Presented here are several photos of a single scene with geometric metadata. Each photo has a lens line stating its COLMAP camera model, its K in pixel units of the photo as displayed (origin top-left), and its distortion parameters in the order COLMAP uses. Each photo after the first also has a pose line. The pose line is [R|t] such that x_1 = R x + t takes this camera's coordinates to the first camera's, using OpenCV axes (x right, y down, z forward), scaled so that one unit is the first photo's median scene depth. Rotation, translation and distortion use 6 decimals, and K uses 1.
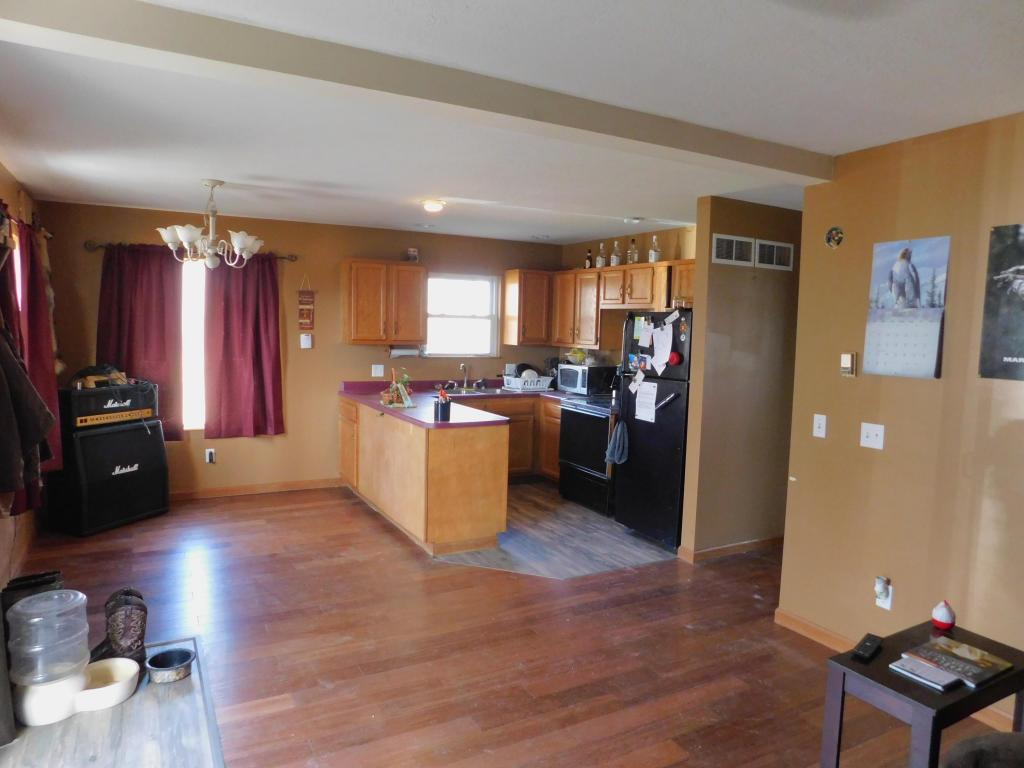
lens RADIAL K [[682.1, 0, 505.8], [0, 682.1, 381.5], [0, 0, 1]] dist [-0.071224, 0.064808]
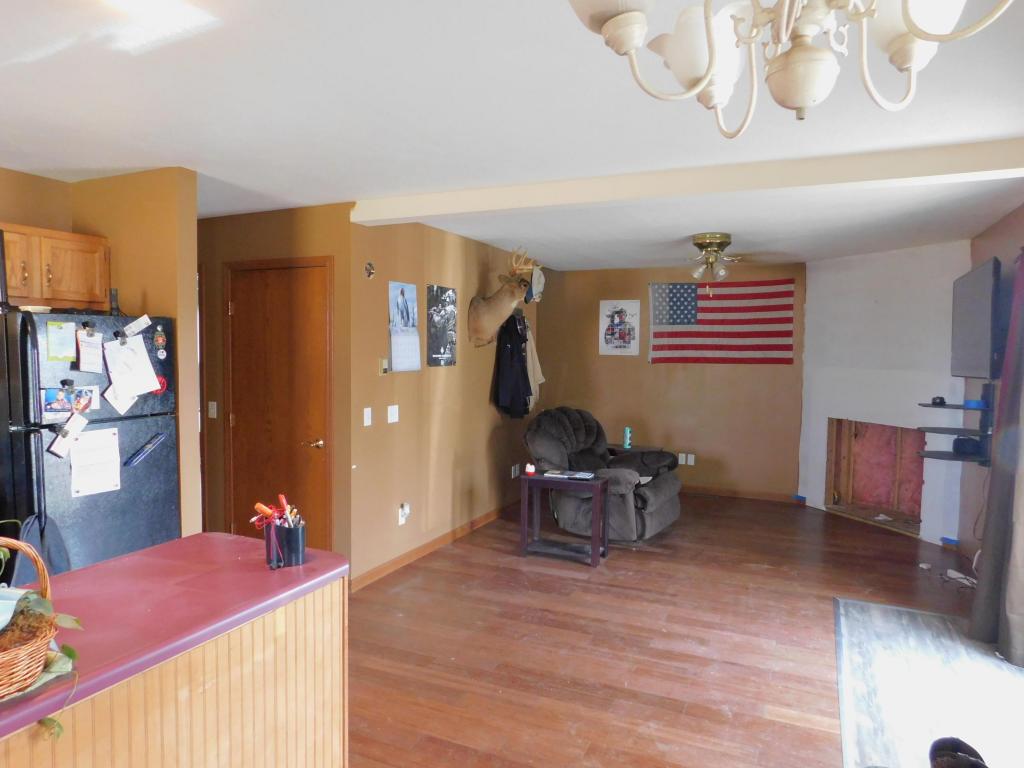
lens RADIAL K [[682.1, 0, 505.8], [0, 682.1, 381.5], [0, 0, 1]] dist [-0.071224, 0.064808]
pose [[-0.598055, -0.079465, 0.797506, -0.469236], [0.035619, 0.991454, 0.125501, -0.100747], [-0.800664, 0.103463, -0.590113, 1.018613]]
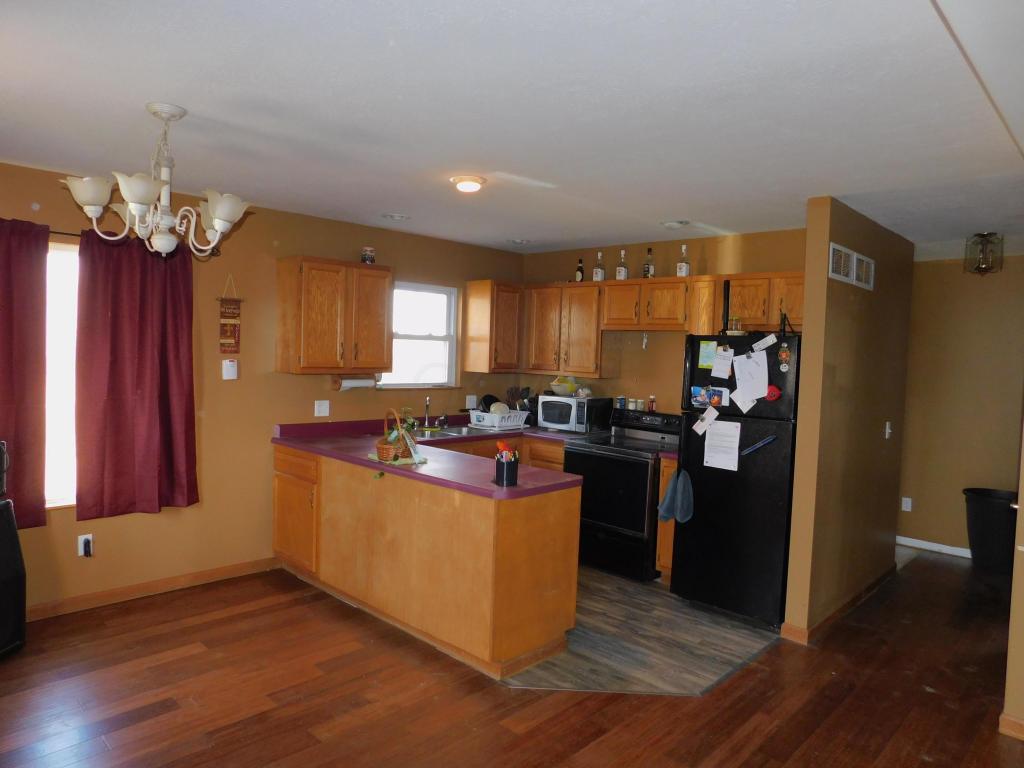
lens RADIAL K [[682.1, 0, 505.8], [0, 682.1, 381.5], [0, 0, 1]] dist [-0.071224, 0.064808]
pose [[0.955969, -0.007901, 0.293360, -0.269690], [0.016086, 0.999545, -0.025500, -0.029185], [-0.293026, 0.029096, 0.955662, 0.288674]]
